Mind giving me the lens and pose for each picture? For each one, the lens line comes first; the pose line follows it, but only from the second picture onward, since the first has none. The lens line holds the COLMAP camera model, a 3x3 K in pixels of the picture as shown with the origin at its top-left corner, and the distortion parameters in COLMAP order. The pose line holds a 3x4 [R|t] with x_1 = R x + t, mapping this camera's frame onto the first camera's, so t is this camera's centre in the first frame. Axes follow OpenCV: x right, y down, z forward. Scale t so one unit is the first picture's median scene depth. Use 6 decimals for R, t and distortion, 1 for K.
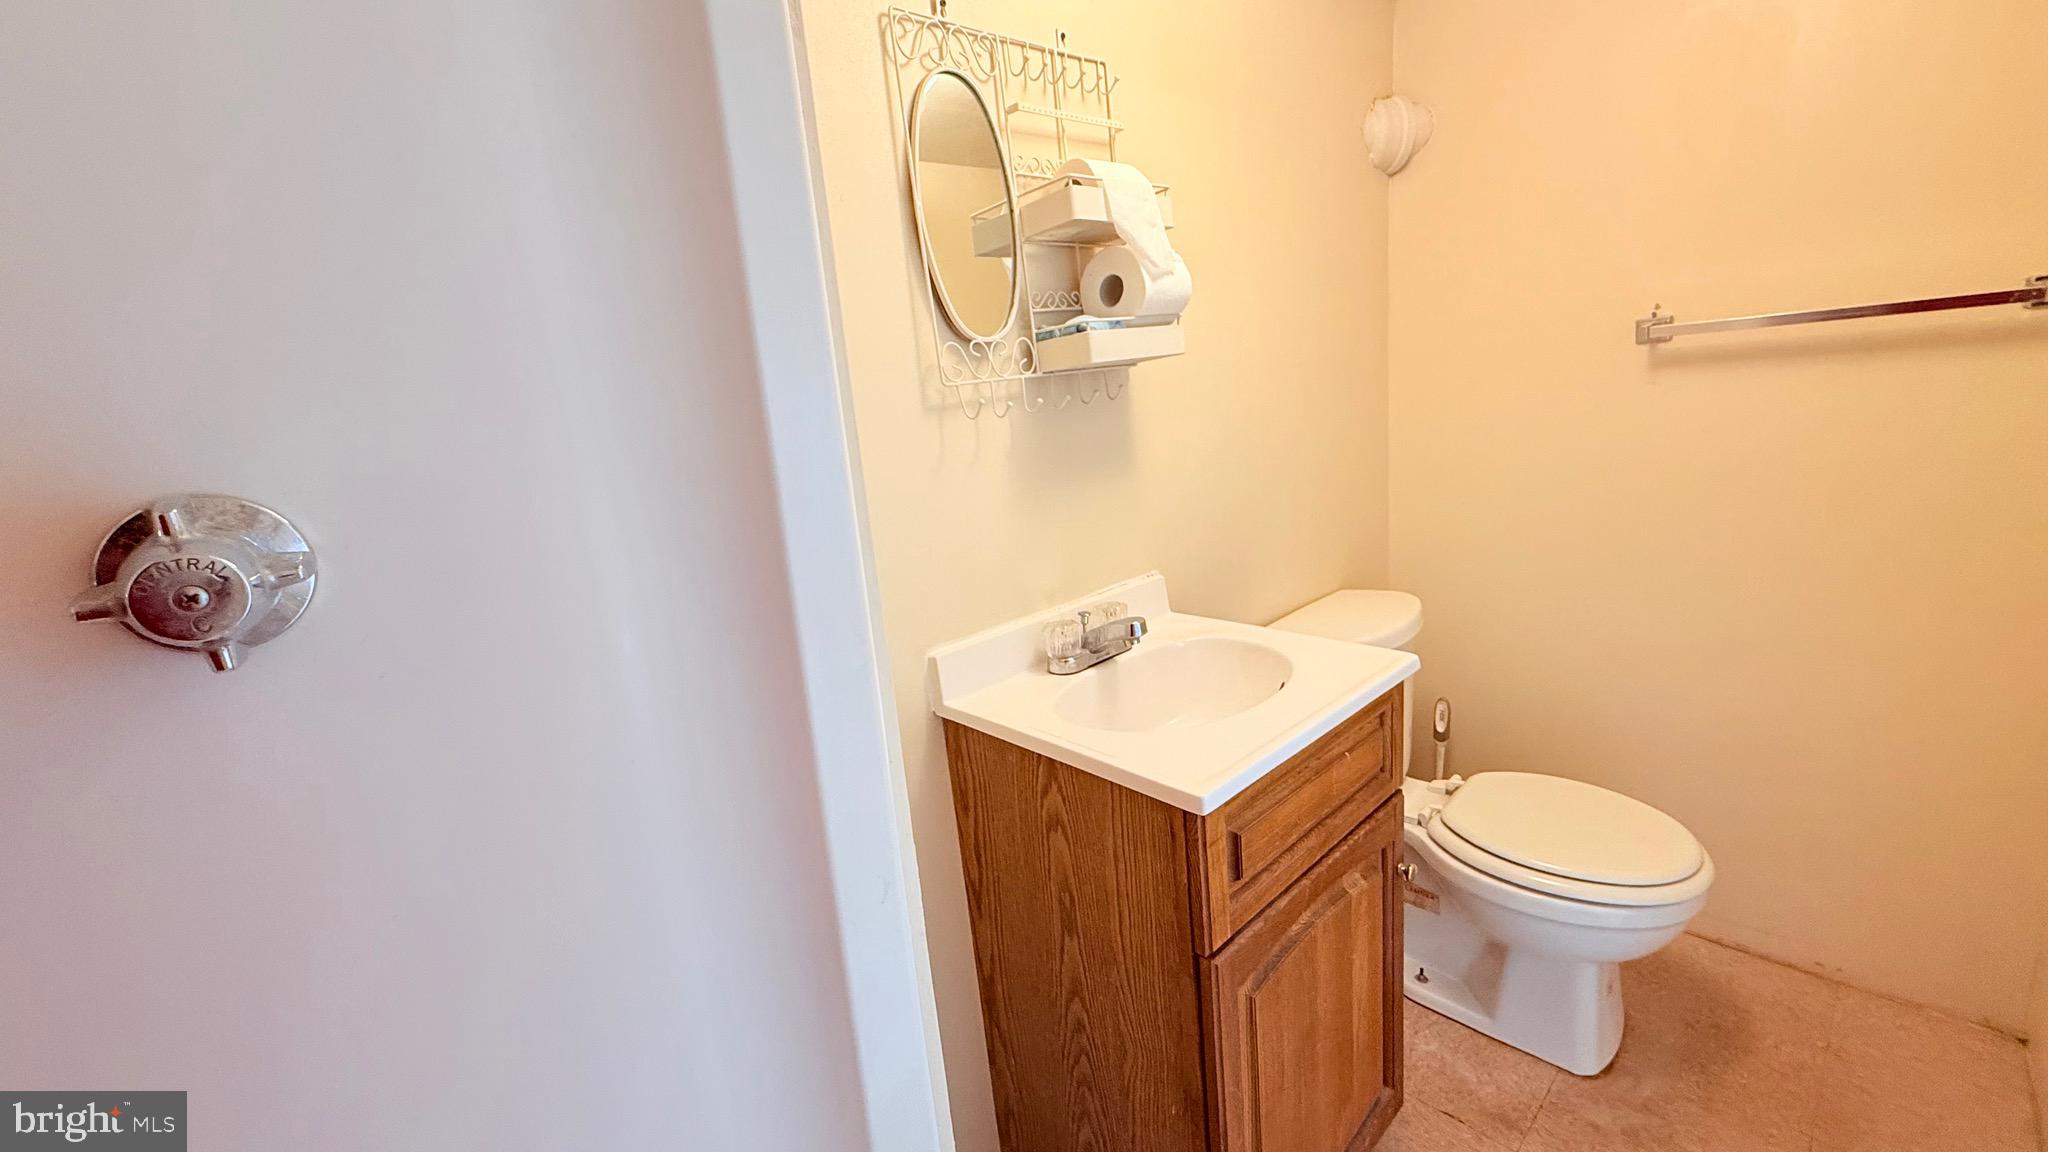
lens RADIAL K [[820.3, 0, 1015.0], [0, 820.3, 571.3], [0, 0, 1]] dist [0.001852, -0.000347]
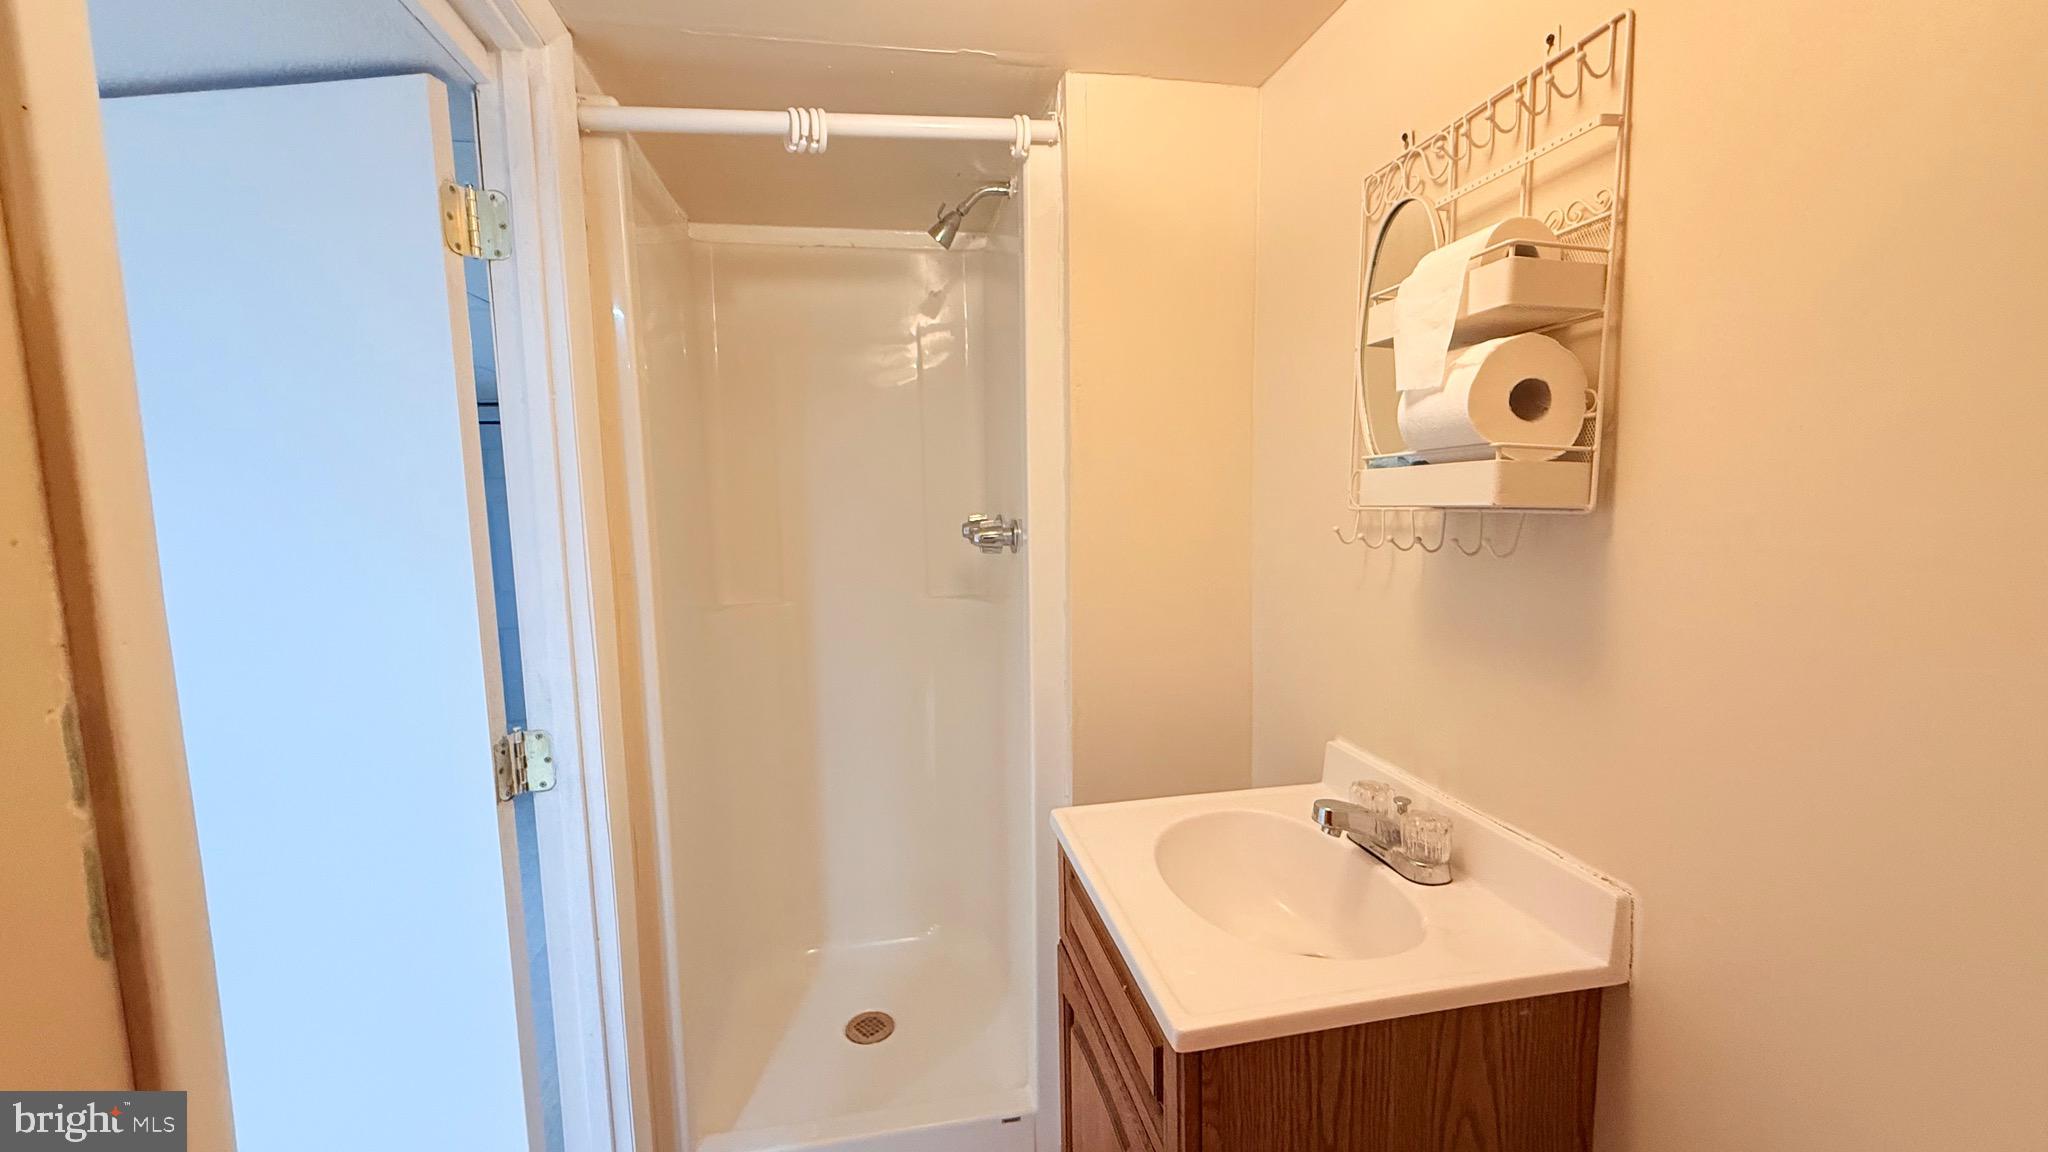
lens RADIAL K [[820.3, 0, 1019.7], [0, 820.3, 578.4], [0, 0, 1]] dist [0.001852, -0.000347]
pose [[-0.510921, 0.203379, -0.835223, 0.956907], [-0.108532, 0.948573, 0.297371, -0.375632], [0.852749, 0.242582, -0.462573, 1.044503]]
